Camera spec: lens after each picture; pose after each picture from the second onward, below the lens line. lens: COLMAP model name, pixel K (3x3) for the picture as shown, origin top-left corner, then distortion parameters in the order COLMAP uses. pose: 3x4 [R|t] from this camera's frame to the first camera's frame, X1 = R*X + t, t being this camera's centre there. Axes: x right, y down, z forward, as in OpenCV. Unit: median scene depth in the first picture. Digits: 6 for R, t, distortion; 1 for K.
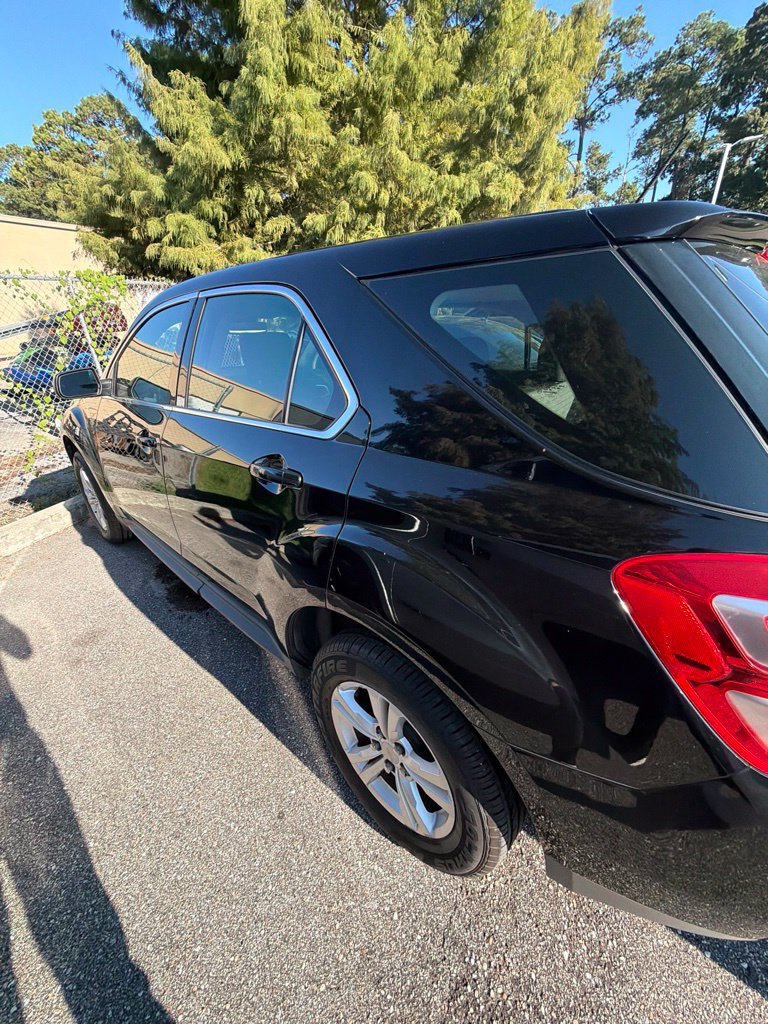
lens RADIAL K [[401.7, 0, 383.5], [0, 401.7, 515.8], [0, 0, 1]] dist [-0.004060, 0.001768]
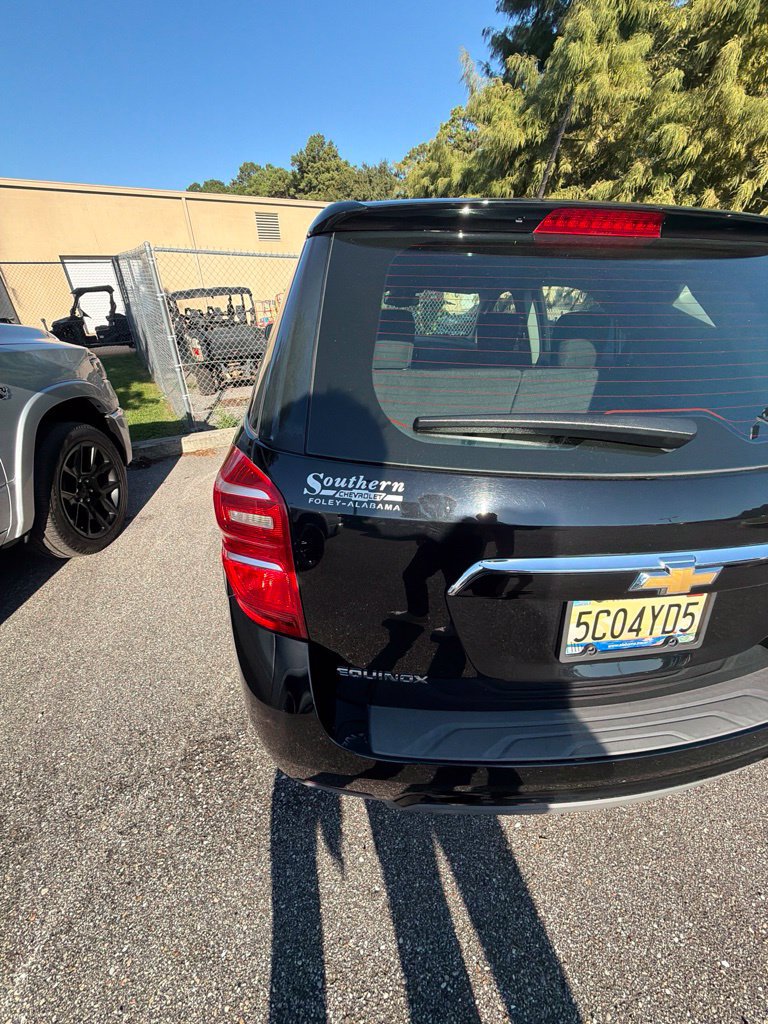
lens RADIAL K [[401.7, 0, 384.6], [0, 401.7, 511.0], [0, 0, 1]] dist [-0.004060, 0.001768]
pose [[0.774956, 0.324738, -0.542208, 0.200630], [-0.302508, 0.943834, 0.132917, -0.007570], [0.554917, 0.061017, 0.829665, 0.000639]]
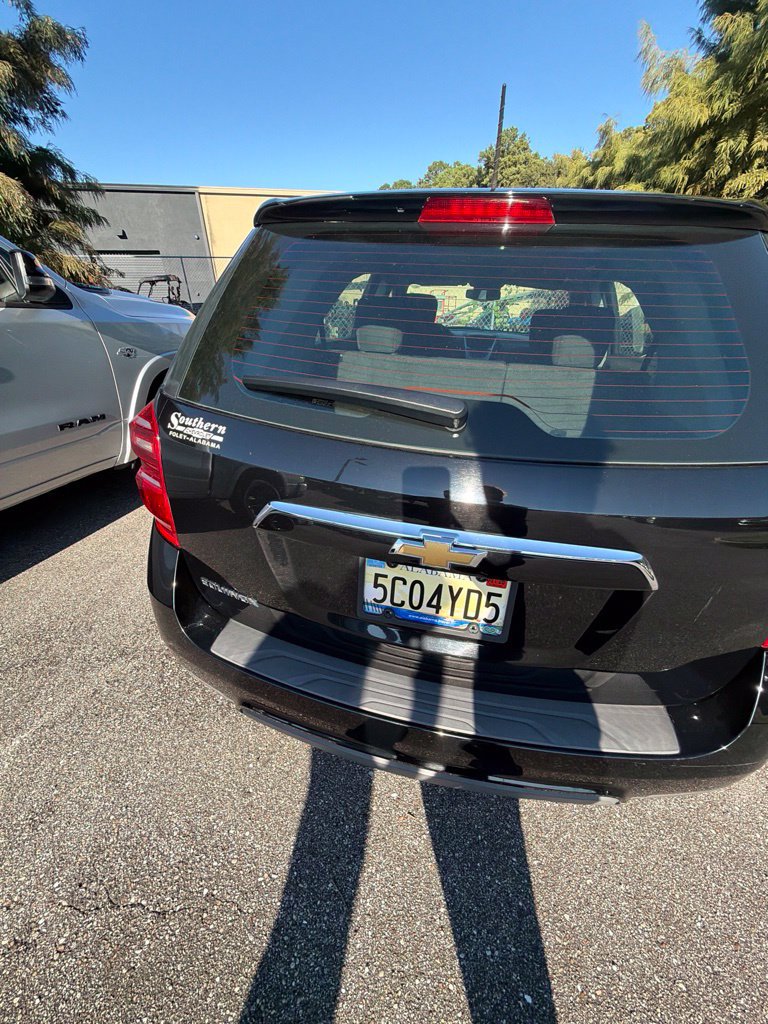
lens RADIAL K [[401.7, 0, 386.8], [0, 401.7, 507.9], [0, 0, 1]] dist [-0.004060, 0.001768]
pose [[0.511196, 0.447169, -0.733975, 0.286723], [-0.418767, 0.875353, 0.241641, -0.034828], [0.750542, 0.183839, 0.634737, 0.055699]]
